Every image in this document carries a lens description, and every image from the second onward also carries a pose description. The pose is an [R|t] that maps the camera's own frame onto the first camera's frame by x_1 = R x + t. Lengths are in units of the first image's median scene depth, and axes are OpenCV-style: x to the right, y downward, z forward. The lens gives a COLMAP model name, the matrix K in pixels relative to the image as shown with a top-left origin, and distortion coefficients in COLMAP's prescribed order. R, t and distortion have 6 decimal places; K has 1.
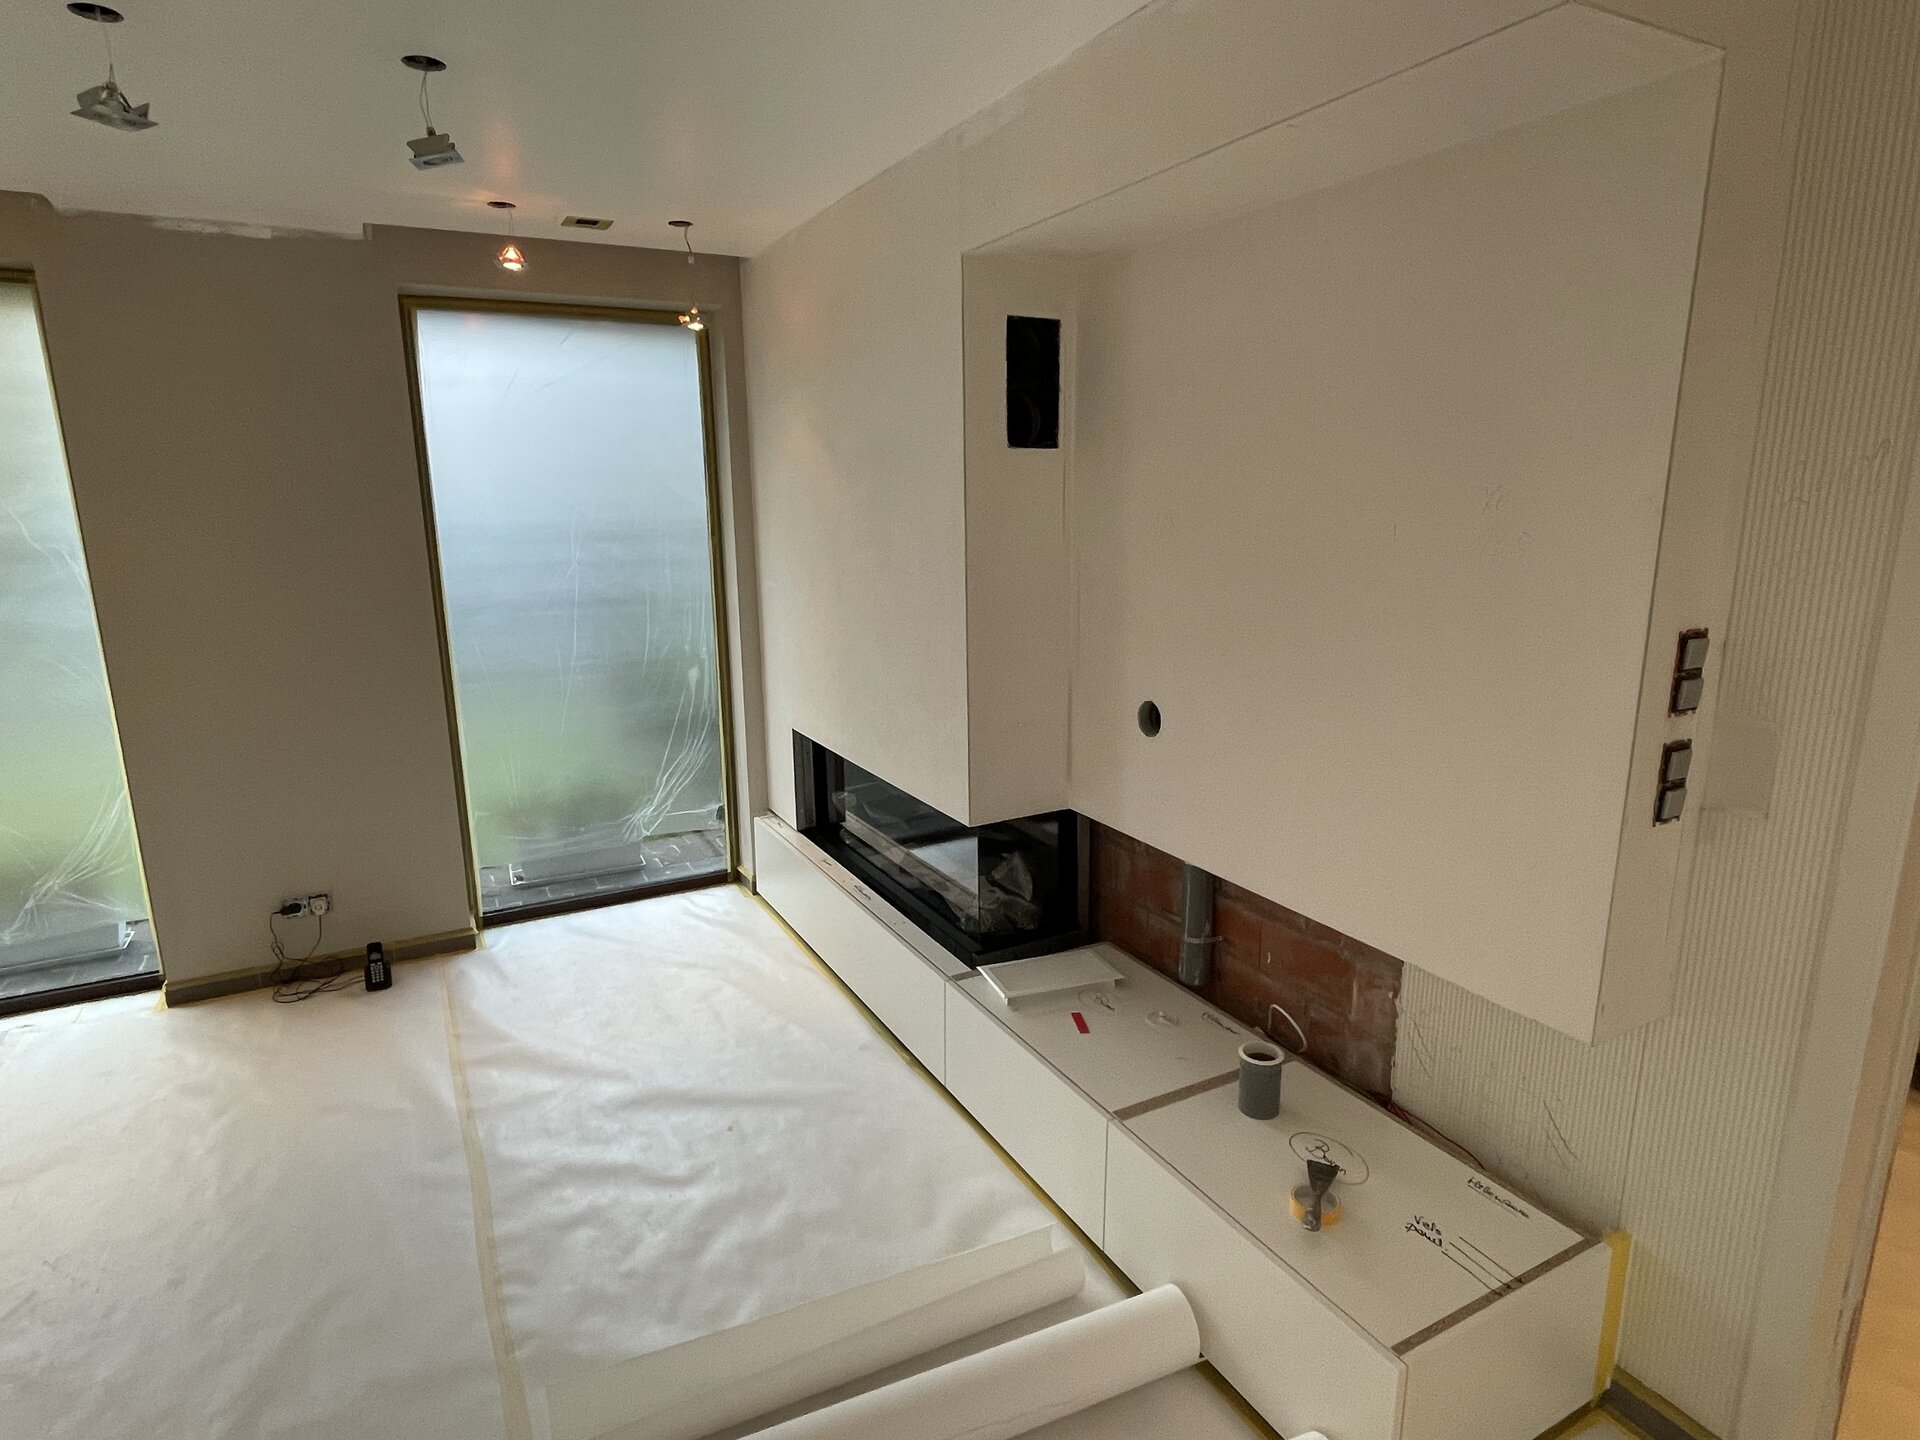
lens RADIAL K [[1044.8, 0, 962.7], [0, 1044.8, 716.4], [0, 0, 1]] dist [-0.001211, -0.001579]
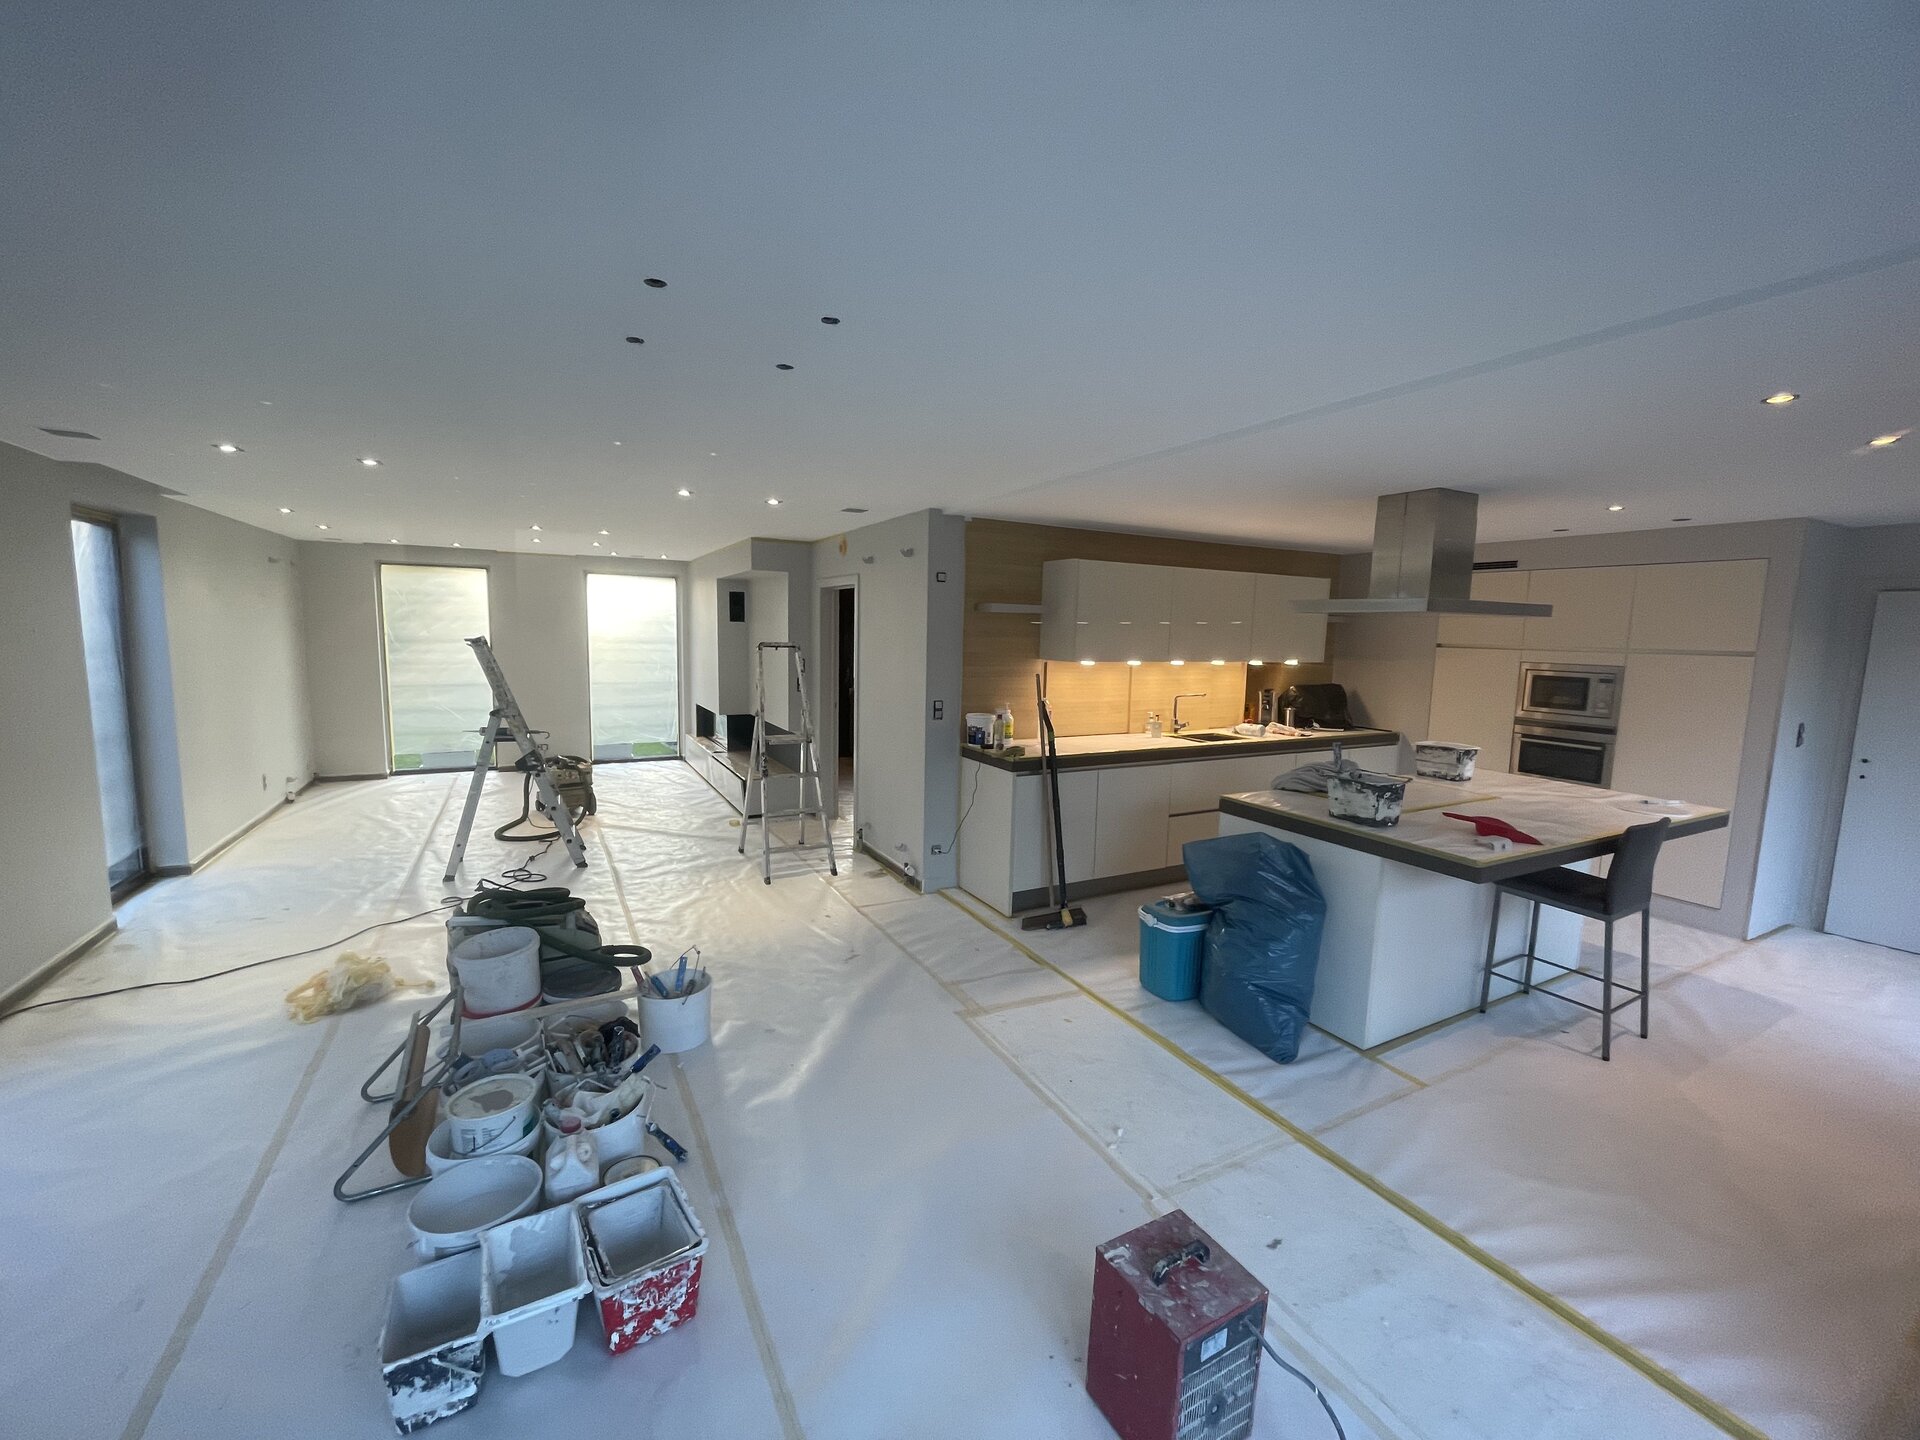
lens RADIAL K [[780.0, 0, 962.9], [0, 780.0, 720.5], [0, 0, 1]] dist [-0.001095, -0.000245]
pose [[0.999477, 0.031210, 0.008519, 0.709333], [-0.030269, 0.995080, -0.094335, 0.297043], [-0.011422, 0.094028, 0.995504, -1.530982]]
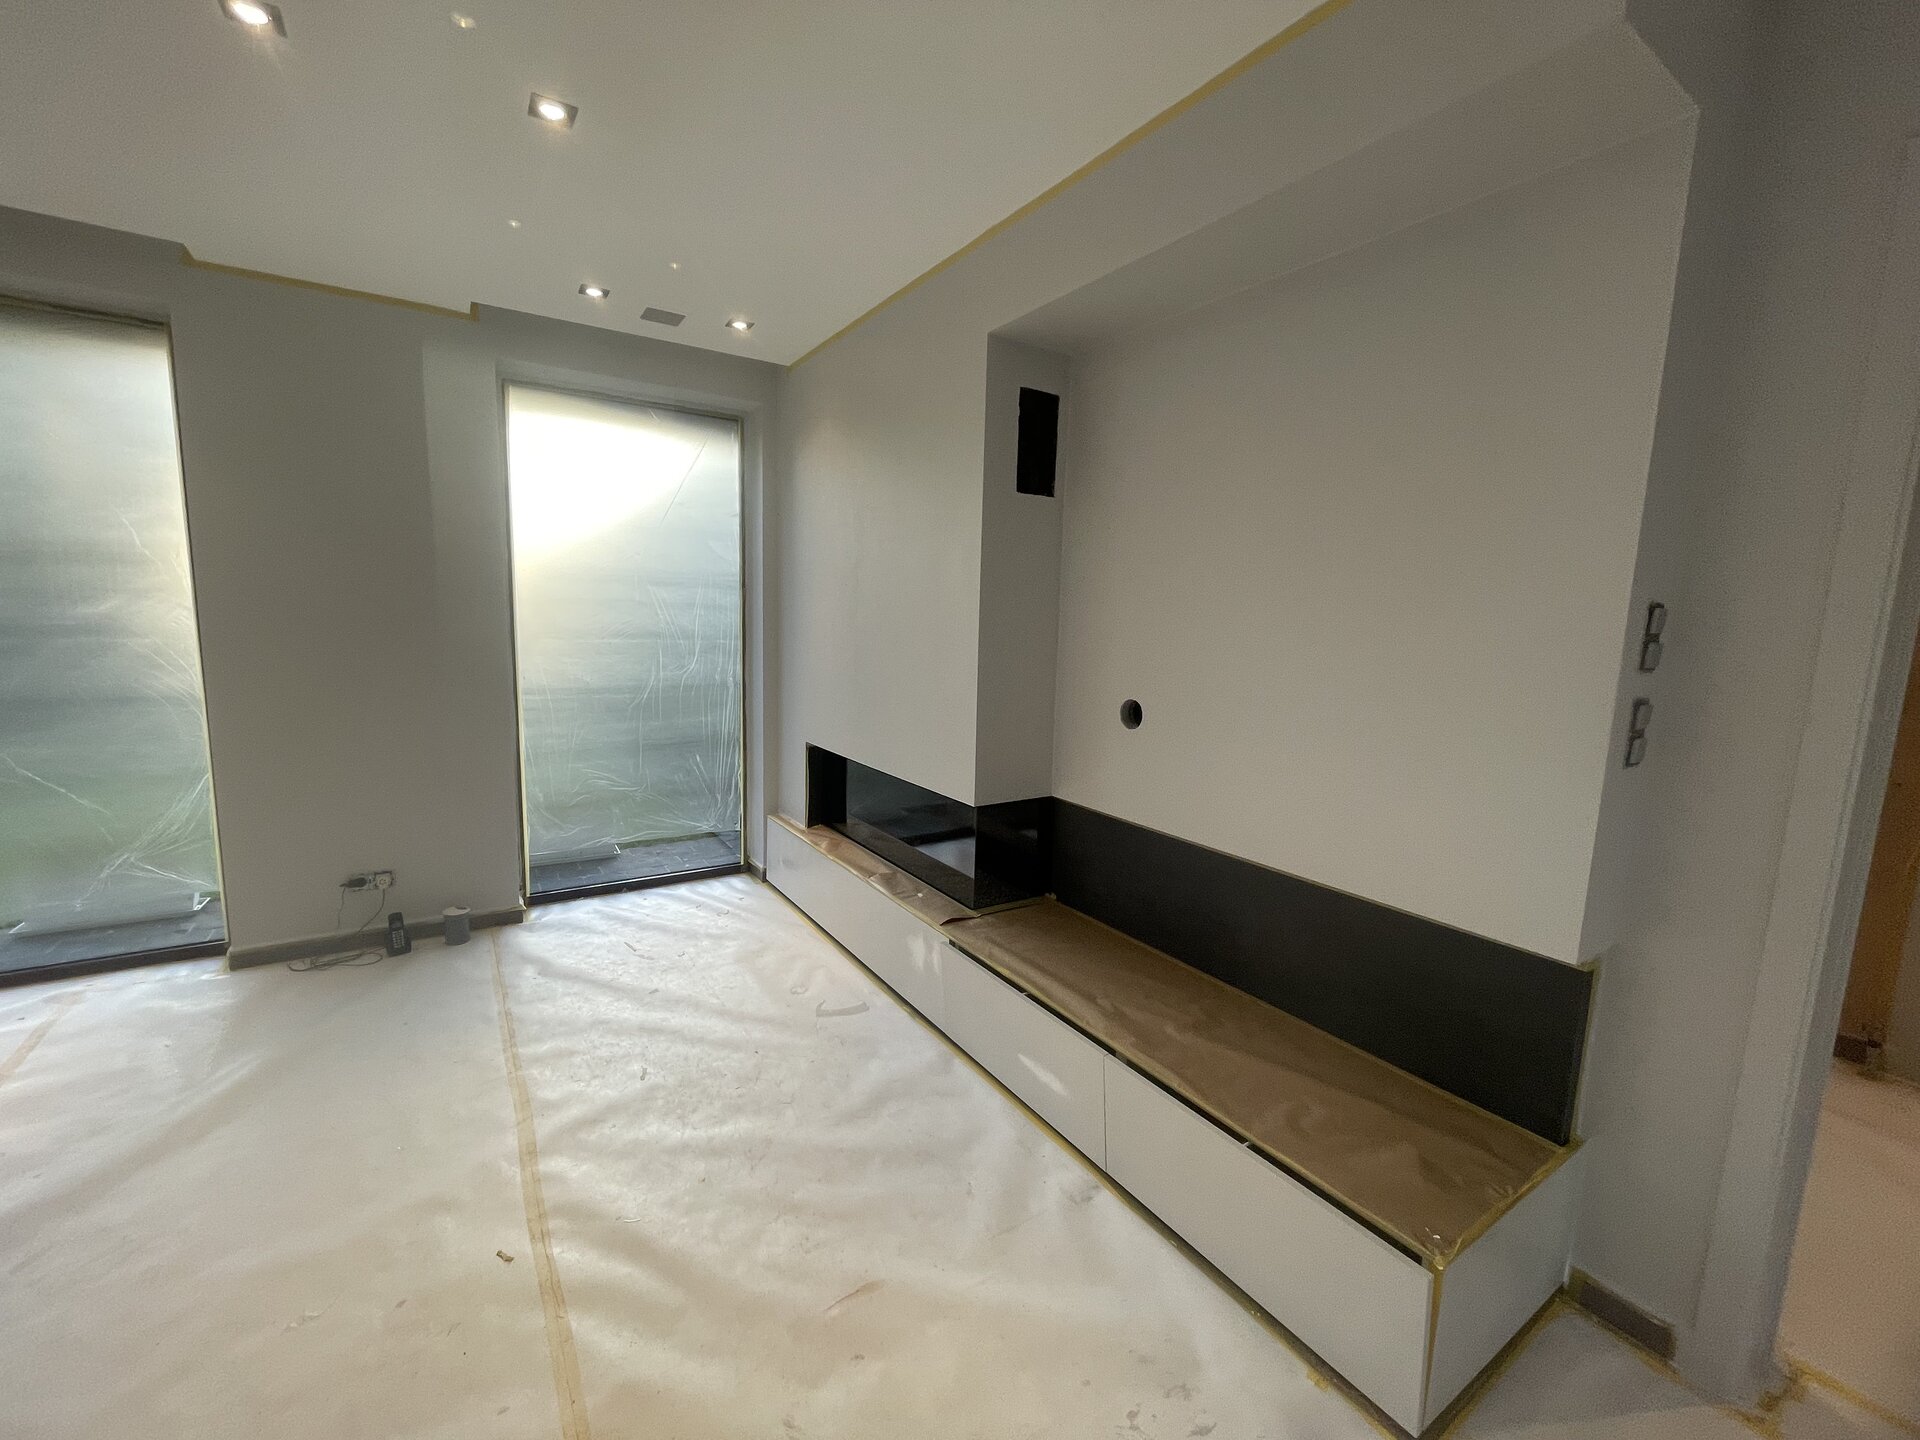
lens RADIAL K [[774.9, 0, 963.2], [0, 774.9, 718.3], [0, 0, 1]] dist [-0.002564, -0.000127]
pose [[0.995667, 0.028306, 0.088579, -0.068268], [-0.021126, 0.996493, -0.080971, 0.060654], [-0.090560, 0.078748, 0.992773, 0.093776]]
